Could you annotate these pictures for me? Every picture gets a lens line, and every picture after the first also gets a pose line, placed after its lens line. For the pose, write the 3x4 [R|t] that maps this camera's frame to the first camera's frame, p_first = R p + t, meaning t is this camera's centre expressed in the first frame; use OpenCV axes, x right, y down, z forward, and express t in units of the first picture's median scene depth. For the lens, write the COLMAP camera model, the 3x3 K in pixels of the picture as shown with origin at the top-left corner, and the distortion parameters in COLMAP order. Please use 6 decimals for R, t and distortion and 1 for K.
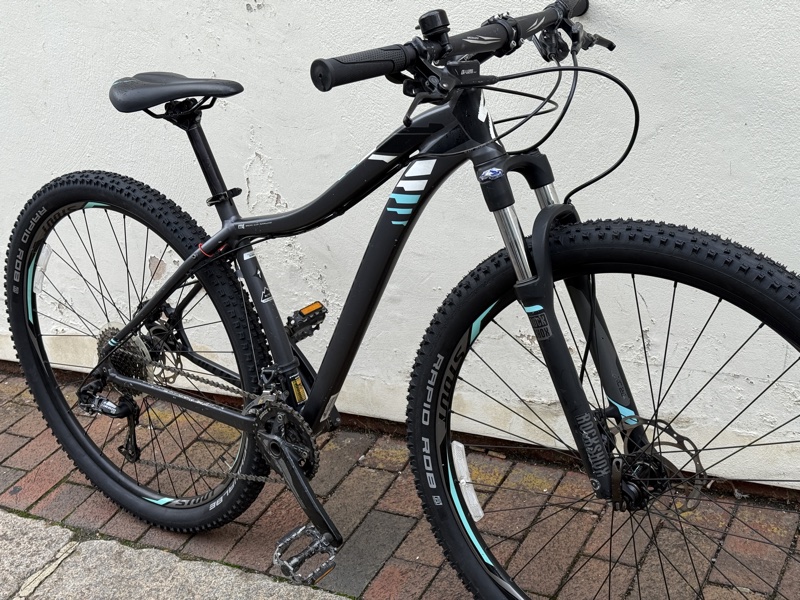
lens RADIAL K [[1136.2, 0, 400.9], [0, 1136.2, 310.0], [0, 0, 1]] dist [0.156351, 0.000103]
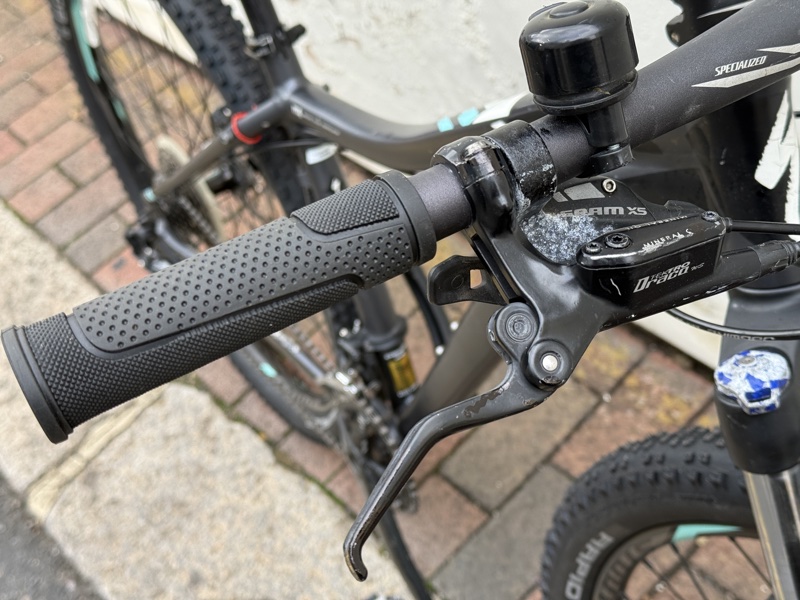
lens RADIAL K [[1142.1, 0, 400.0], [0, 1142.1, 300.0], [0, 0, 1]] dist [0.159783, -0.009325]
pose [[0.951050, 0.184758, -0.247728, 0.047029], [-0.057629, 0.893576, 0.445198, -0.225628], [0.303618, -0.409129, 0.860482, 0.518440]]
